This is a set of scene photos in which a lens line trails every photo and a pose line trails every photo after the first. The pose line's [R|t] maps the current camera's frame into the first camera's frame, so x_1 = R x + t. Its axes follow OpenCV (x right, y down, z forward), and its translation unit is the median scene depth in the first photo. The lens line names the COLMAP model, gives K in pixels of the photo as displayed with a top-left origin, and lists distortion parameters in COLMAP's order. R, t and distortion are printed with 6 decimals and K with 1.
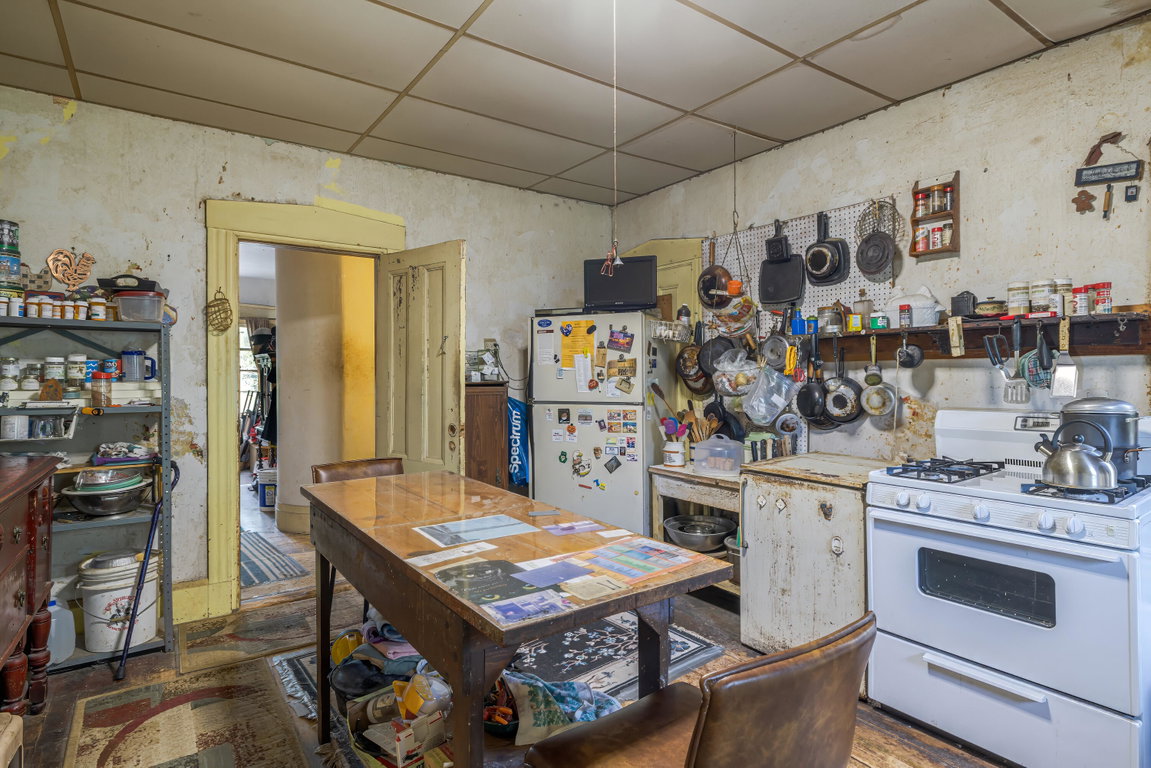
lens RADIAL K [[601.1, 0, 566.8], [0, 601.1, 378.5], [0, 0, 1]] dist [0.000016, -0.001290]
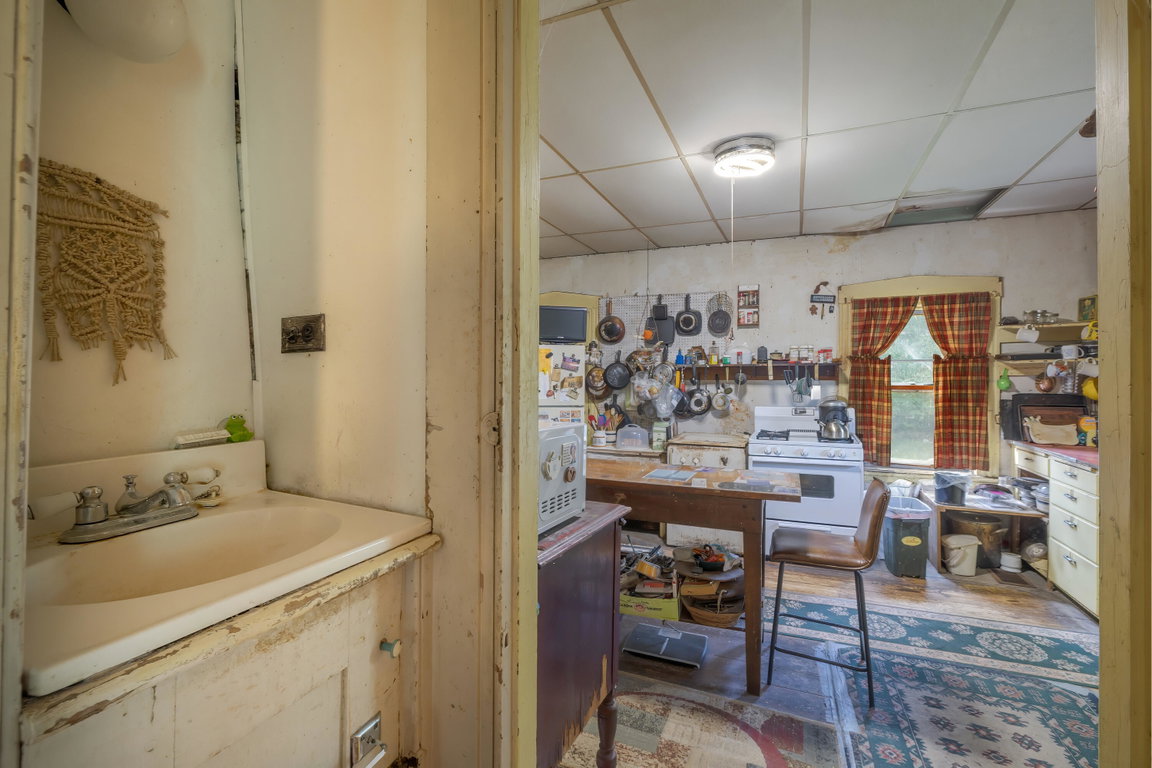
lens RADIAL K [[528.5, 0, 578.7], [0, 528.5, 378.0], [0, 0, 1]] dist [-0.000814, 0.000391]
pose [[0.844644, 0.009552, 0.535243, -0.738824], [-0.004688, 0.999934, -0.010446, -0.018215], [-0.535308, 0.006314, 0.844633, -0.138687]]
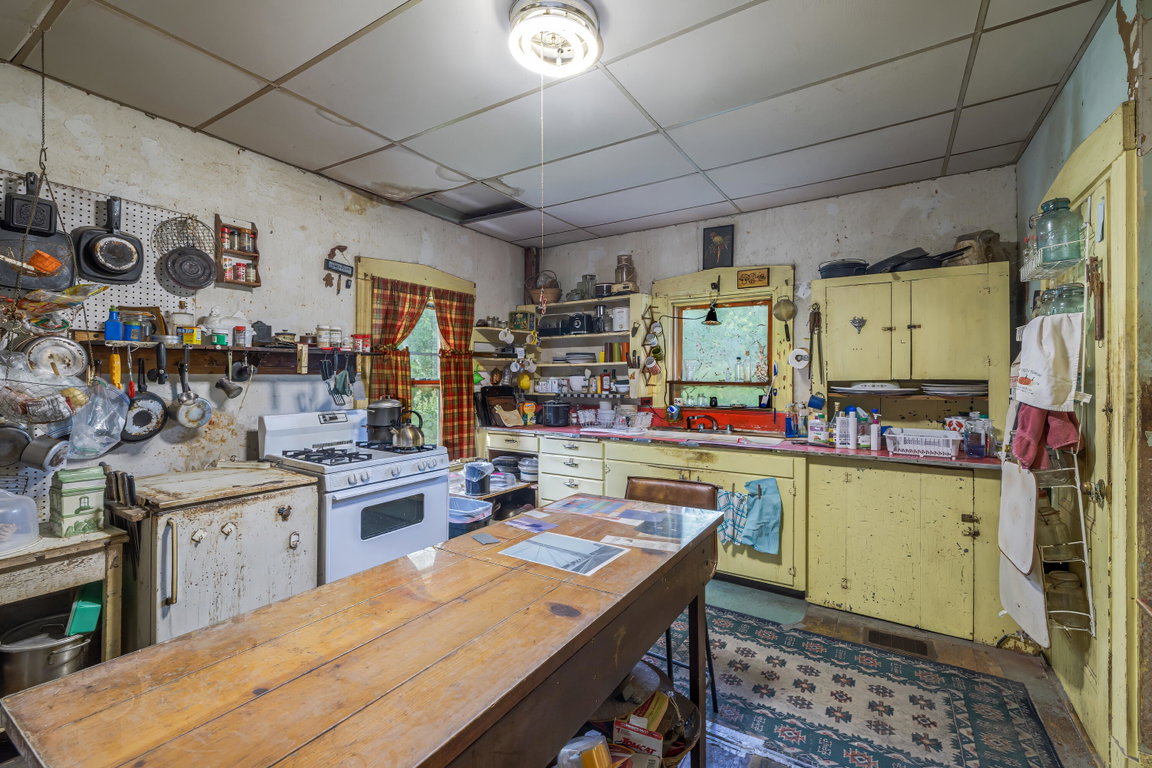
lens RADIAL K [[492.2, 0, 574.9], [0, 492.2, 380.2], [0, 0, 1]] dist [0.000339, 0.000278]
pose [[-0.387340, 0.000182, 0.921937, -0.521710], [0.006146, 0.999978, 0.002385, -0.018094], [-0.921917, 0.006590, -0.387332, 0.749426]]
